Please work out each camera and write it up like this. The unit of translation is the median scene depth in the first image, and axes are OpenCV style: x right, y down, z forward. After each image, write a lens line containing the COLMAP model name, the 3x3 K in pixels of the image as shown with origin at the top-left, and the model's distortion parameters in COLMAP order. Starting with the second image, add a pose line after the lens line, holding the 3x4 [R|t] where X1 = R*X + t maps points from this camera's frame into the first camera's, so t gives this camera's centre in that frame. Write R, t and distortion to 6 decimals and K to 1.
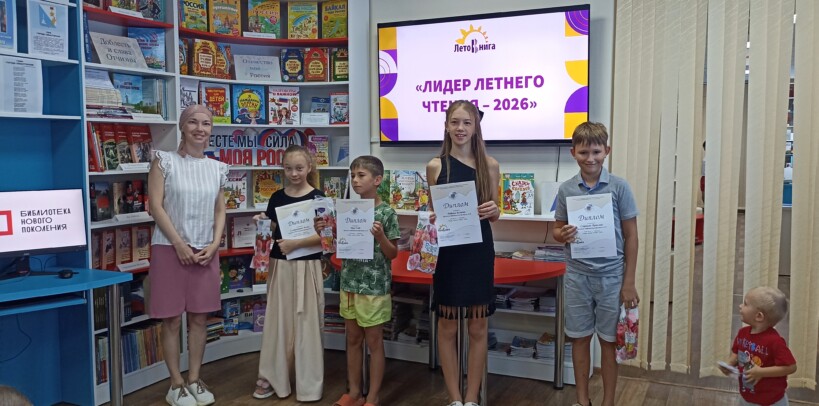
lens RADIAL K [[669.6, 0, 447.5], [0, 669.6, 203.8], [0, 0, 1]] dist [0.056736, -0.065748]
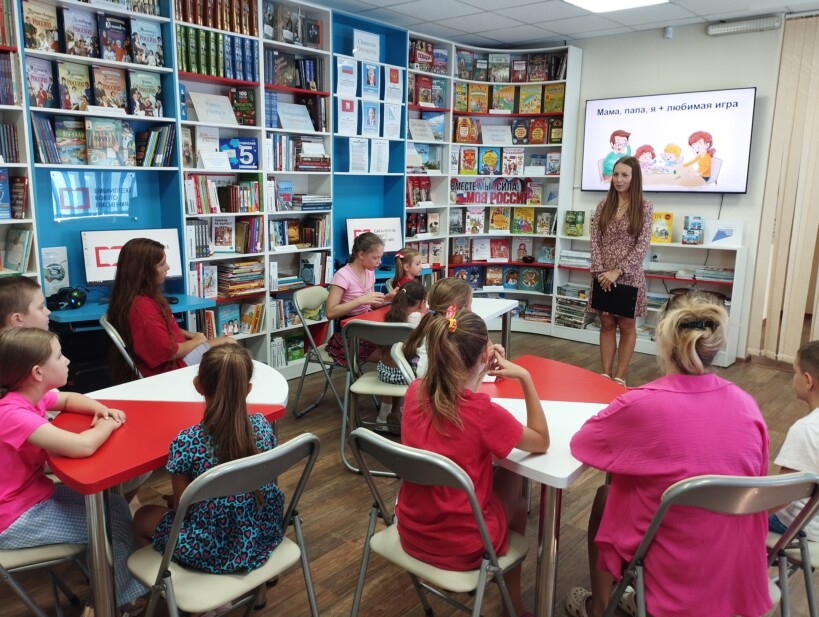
lens RADIAL K [[676.7, 0, 409.5], [0, 676.7, 308.5], [0, 0, 1]] dist [0.096616, -0.125133]
pose [[0.960827, 0.062174, -0.270084, -0.048135], [-0.033668, 0.993479, 0.108927, 0.014877], [0.275096, -0.095567, 0.956655, -0.504407]]
